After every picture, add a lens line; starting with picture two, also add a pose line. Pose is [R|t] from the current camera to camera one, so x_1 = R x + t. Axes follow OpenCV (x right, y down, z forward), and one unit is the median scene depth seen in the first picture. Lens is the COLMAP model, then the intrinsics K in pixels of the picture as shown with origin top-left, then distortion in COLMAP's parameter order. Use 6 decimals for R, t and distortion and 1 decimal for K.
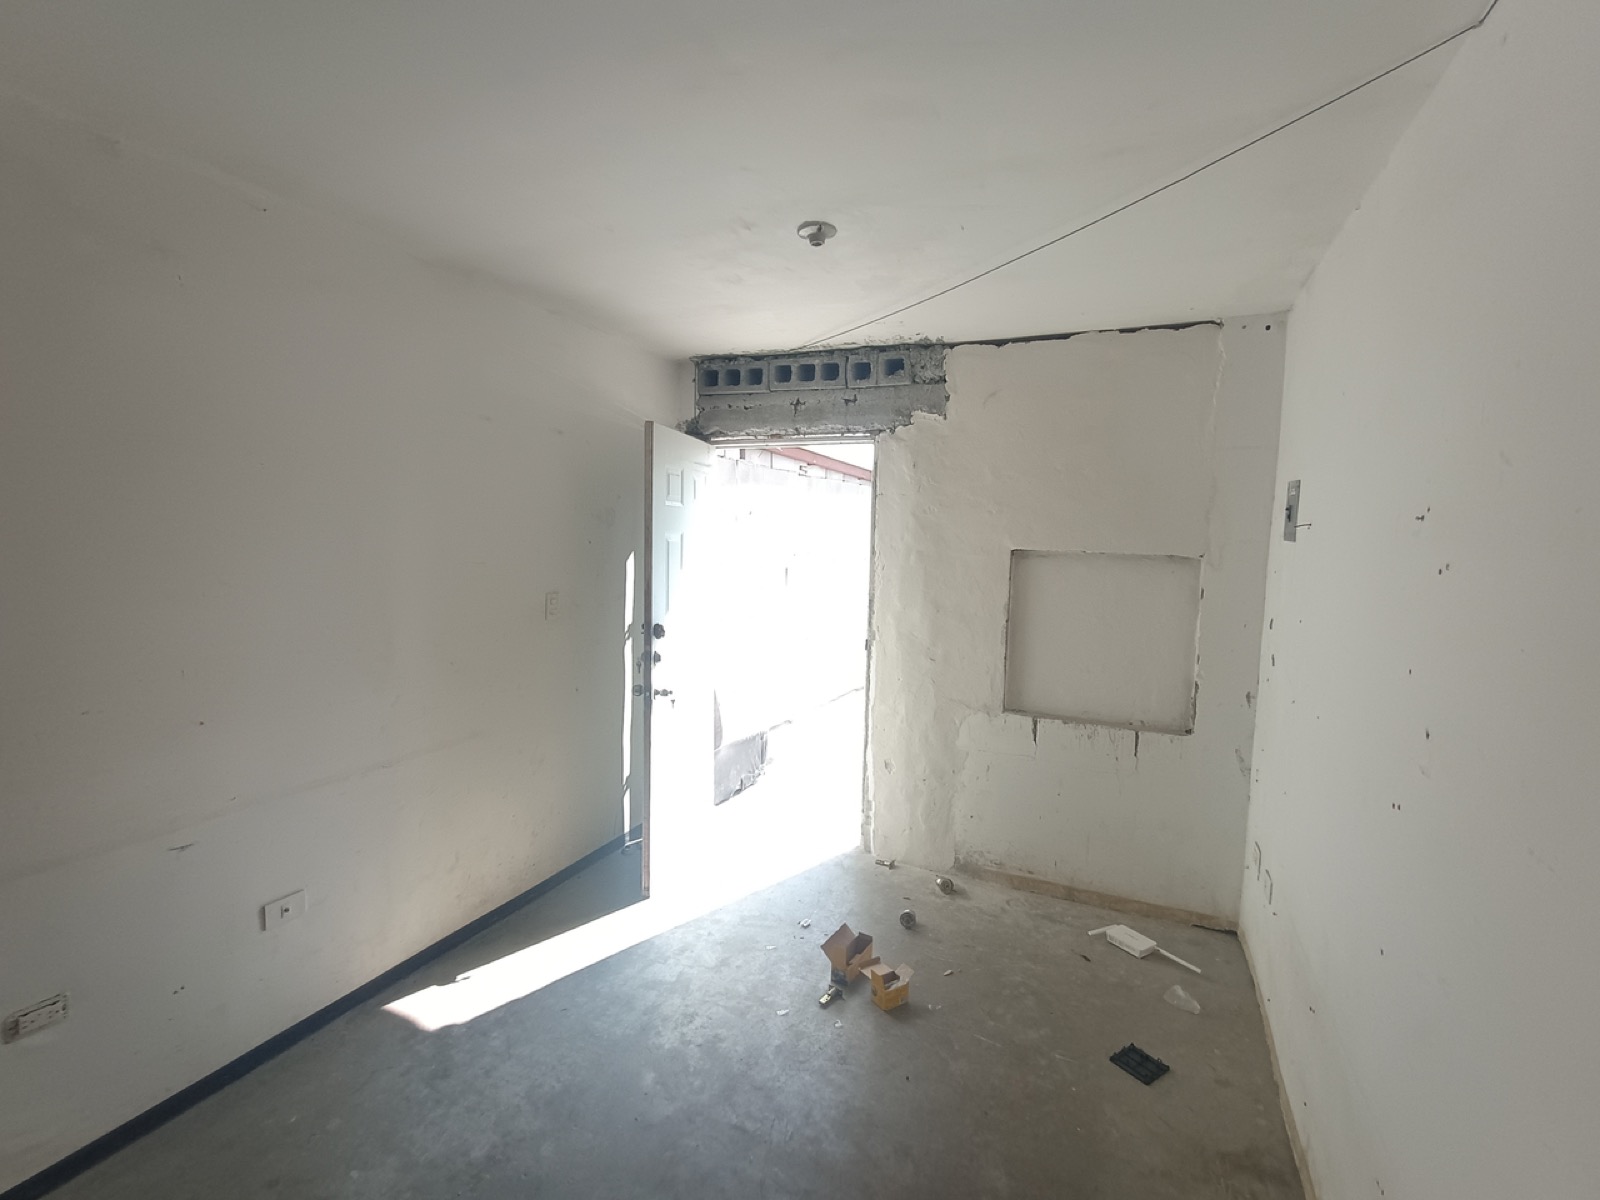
lens RADIAL K [[724.9, 0, 799.4], [0, 724.9, 601.4], [0, 0, 1]] dist [-0.000024, 0.000325]
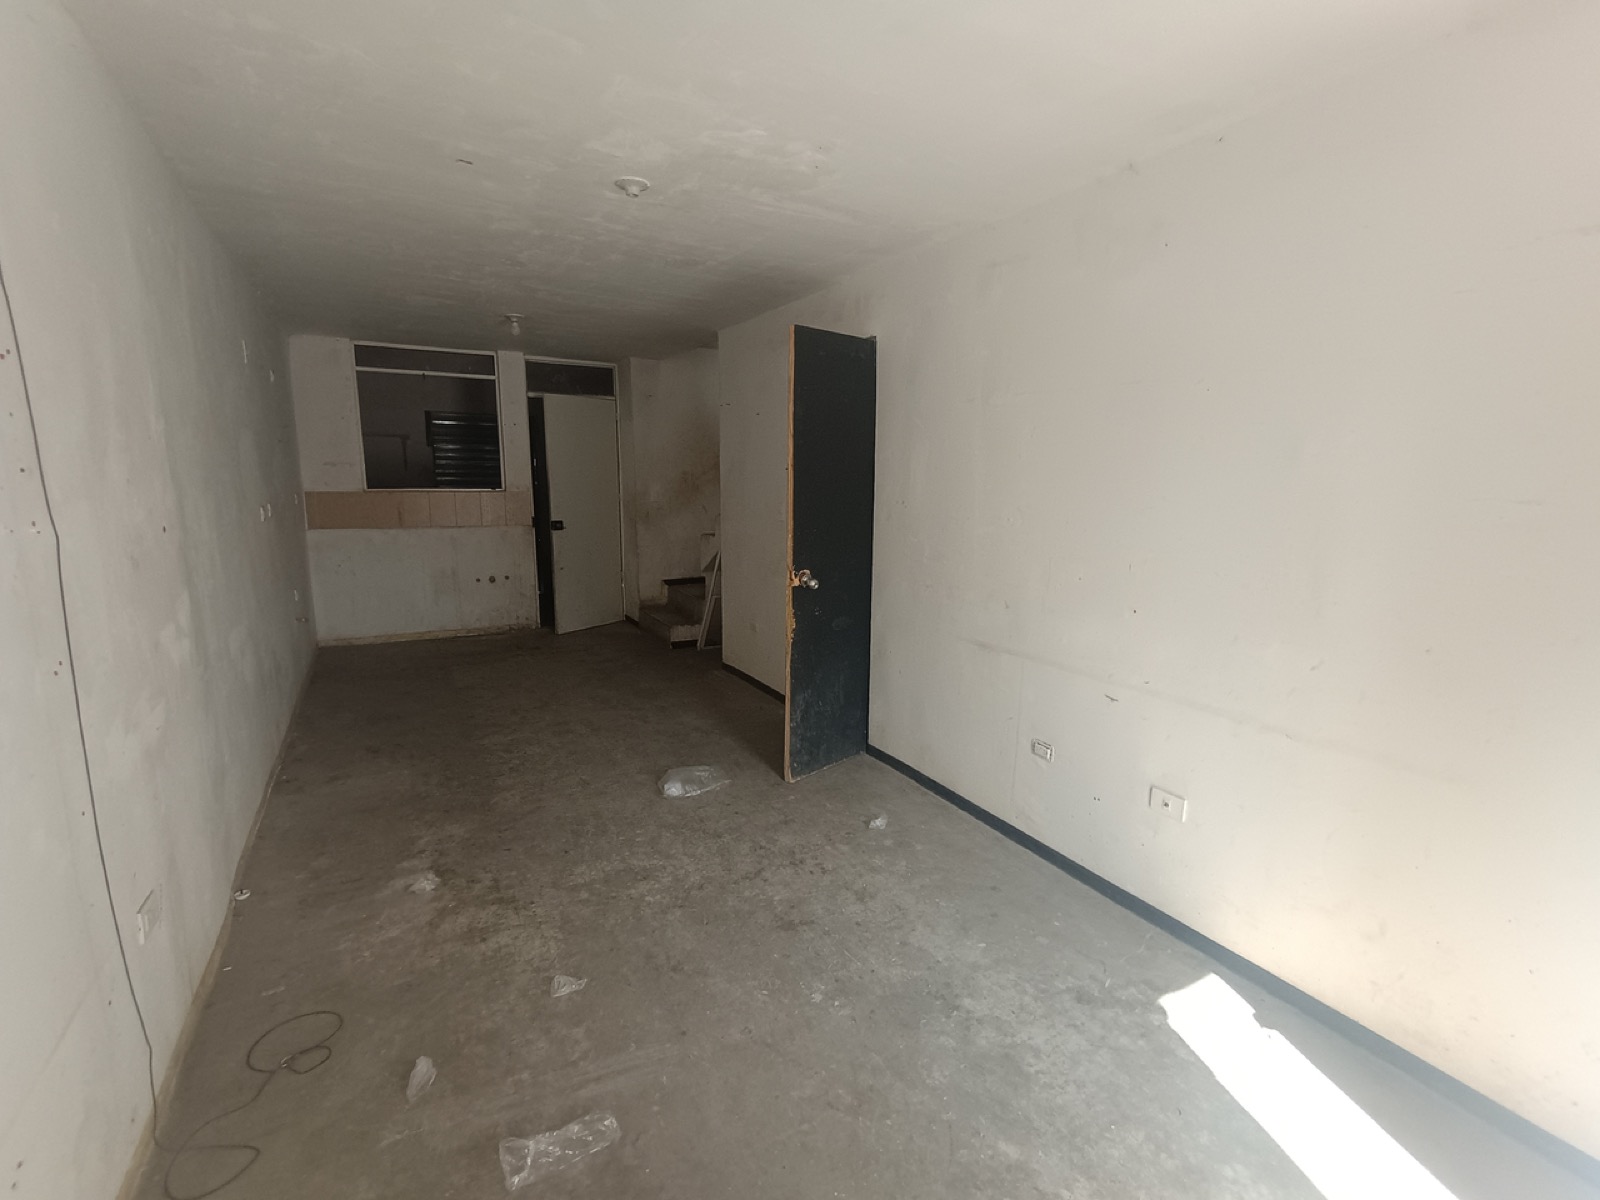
lens RADIAL K [[724.9, 0, 797.5], [0, 724.9, 600.1], [0, 0, 1]] dist [-0.000024, 0.000325]
pose [[-0.596602, 0.109826, -0.794987, 0.469268], [-0.092453, 0.974591, 0.204020, -0.051455], [0.797194, 0.195218, -0.571289, 1.123147]]
